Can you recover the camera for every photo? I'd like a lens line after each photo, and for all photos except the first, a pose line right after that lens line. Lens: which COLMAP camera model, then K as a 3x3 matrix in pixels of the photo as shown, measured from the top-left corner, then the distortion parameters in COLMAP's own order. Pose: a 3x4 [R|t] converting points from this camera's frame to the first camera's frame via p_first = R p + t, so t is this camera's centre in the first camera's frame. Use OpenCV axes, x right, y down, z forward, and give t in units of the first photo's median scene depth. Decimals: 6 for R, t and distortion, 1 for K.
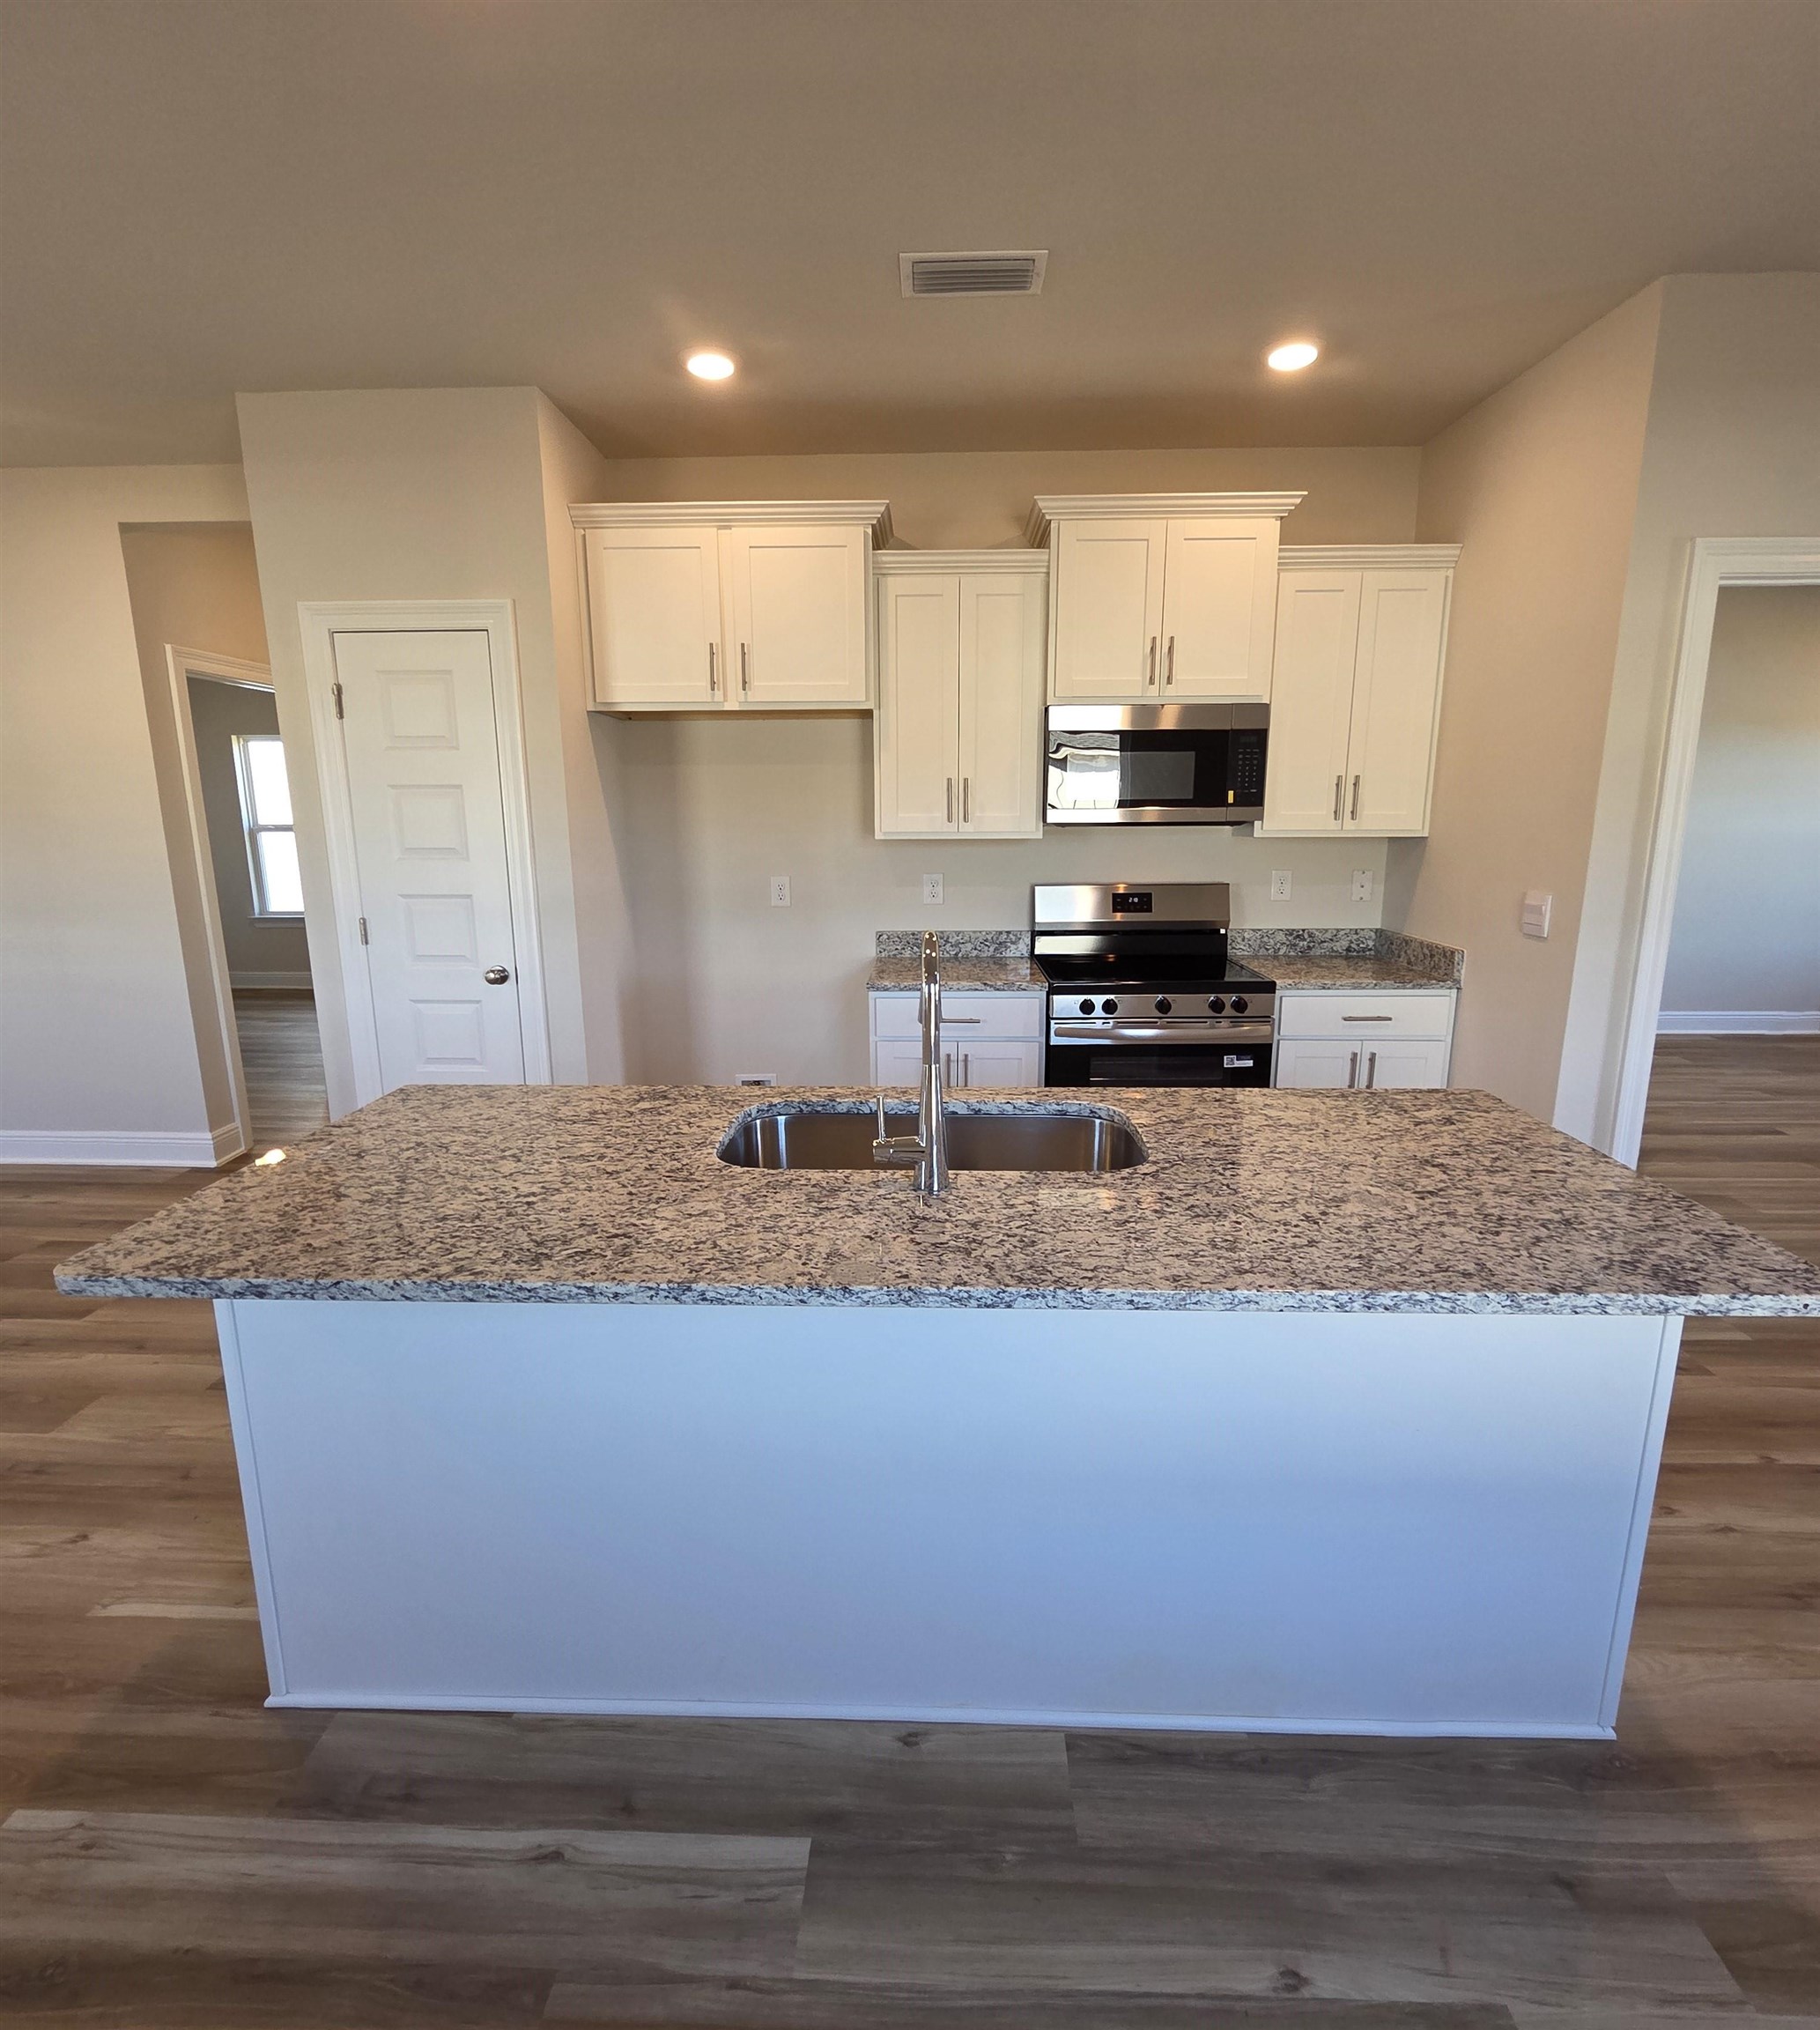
lens RADIAL K [[1001.2, 0, 911.5], [0, 1001.2, 1018.6], [0, 0, 1]] dist [-0.002820, -0.002191]
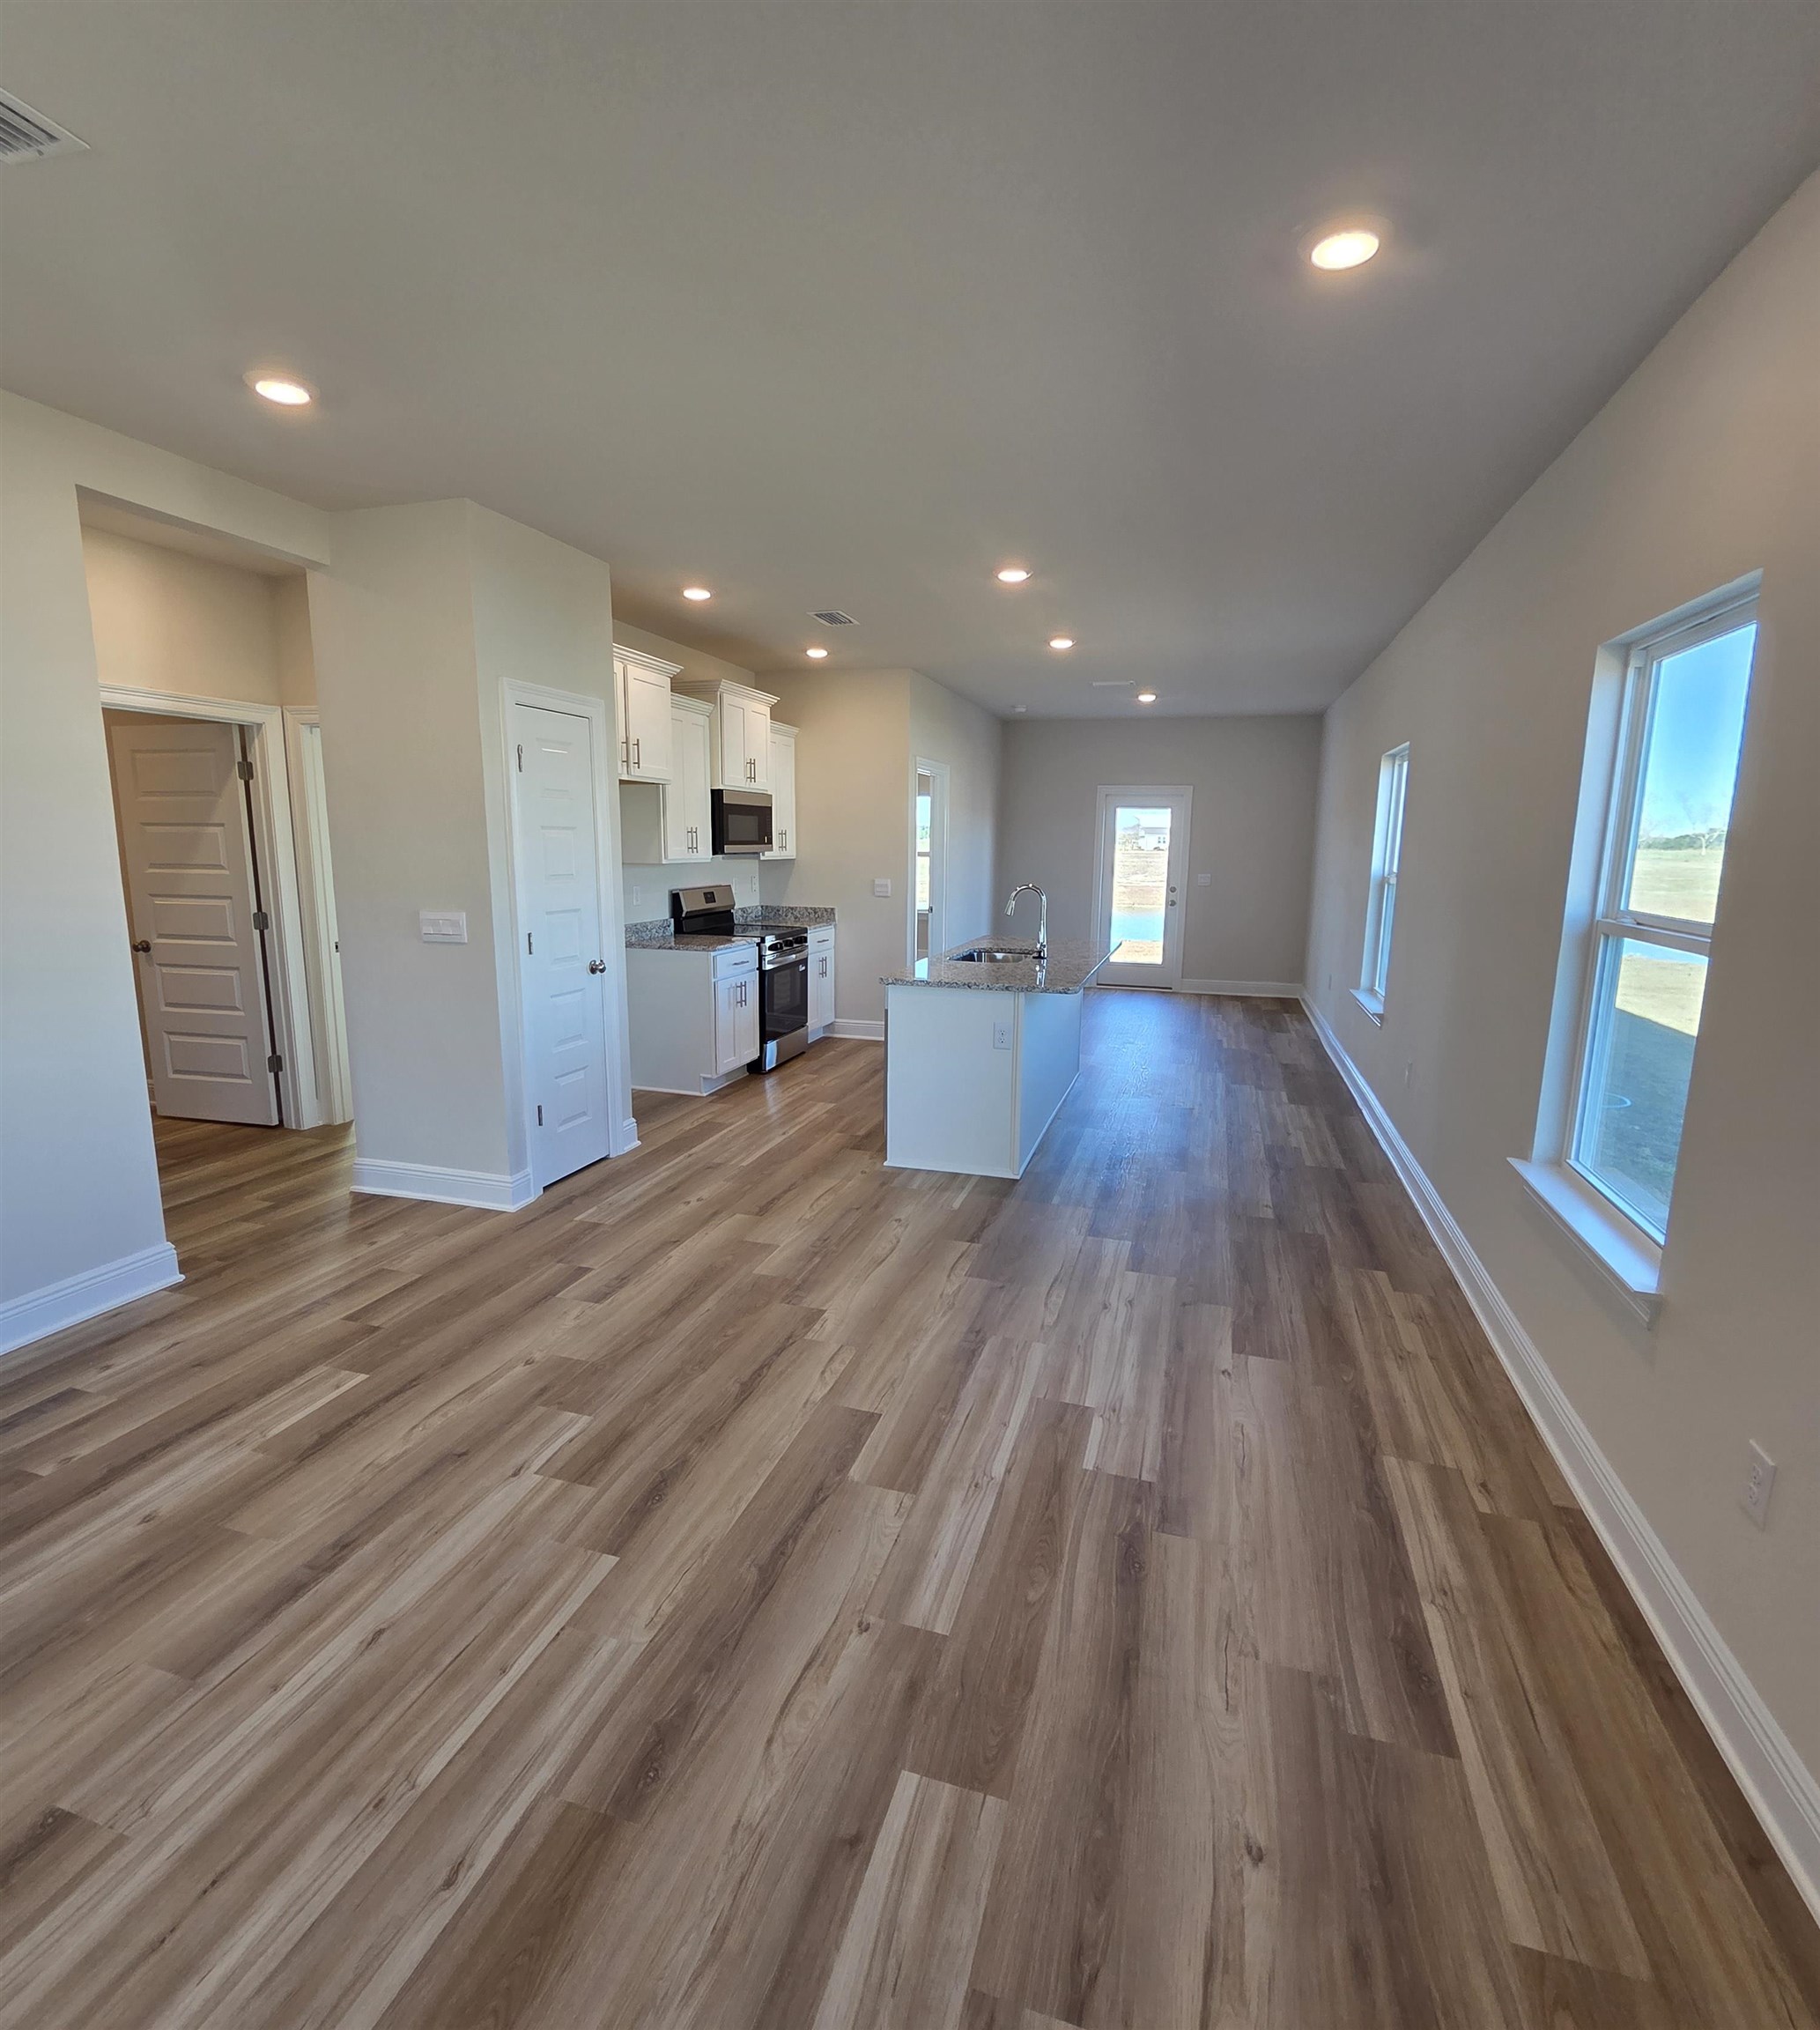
lens RADIAL K [[1001.2, 0, 911.5], [0, 1001.2, 1018.6], [0, 0, 1]] dist [-0.002820, -0.002191]
pose [[0.254677, -0.163130, 0.953168, -1.631299], [0.179849, 0.976462, 0.119063, -0.060613], [-0.950155, 0.141103, 0.278021, 0.226742]]
